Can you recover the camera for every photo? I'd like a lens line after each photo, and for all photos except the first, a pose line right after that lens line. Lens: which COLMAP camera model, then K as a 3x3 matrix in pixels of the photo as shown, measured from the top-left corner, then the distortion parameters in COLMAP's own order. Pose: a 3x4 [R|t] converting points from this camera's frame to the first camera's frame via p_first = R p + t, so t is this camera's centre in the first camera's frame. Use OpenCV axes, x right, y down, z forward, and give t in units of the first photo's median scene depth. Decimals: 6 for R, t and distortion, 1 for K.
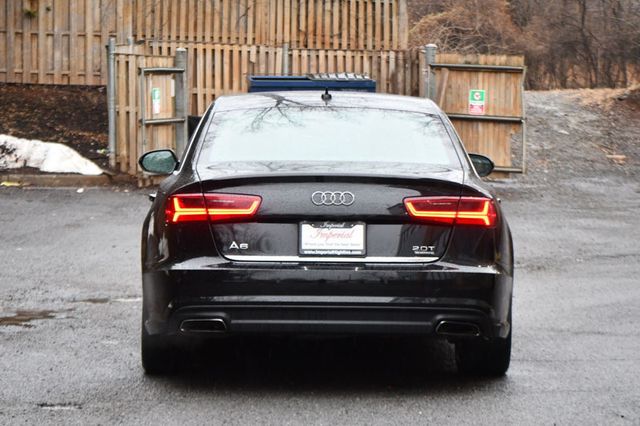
lens RADIAL K [[2349.7, 0, 320.0], [0, 2349.7, 213.0], [0, 0, 1]] dist [-0.063030, -0.322627]
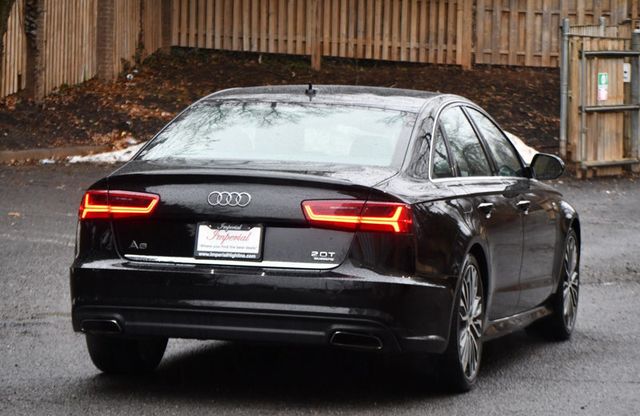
lens RADIAL K [[2506.4, 0, 320.0], [0, 2506.4, 208.0], [0, 0, 1]] dist [0.243410, 1.278537]
pose [[0.960355, 0.028615, -0.277306, 0.102438], [-0.027779, 0.999590, 0.006943, -0.003366], [0.277391, 0.001035, 0.960756, 0.008650]]
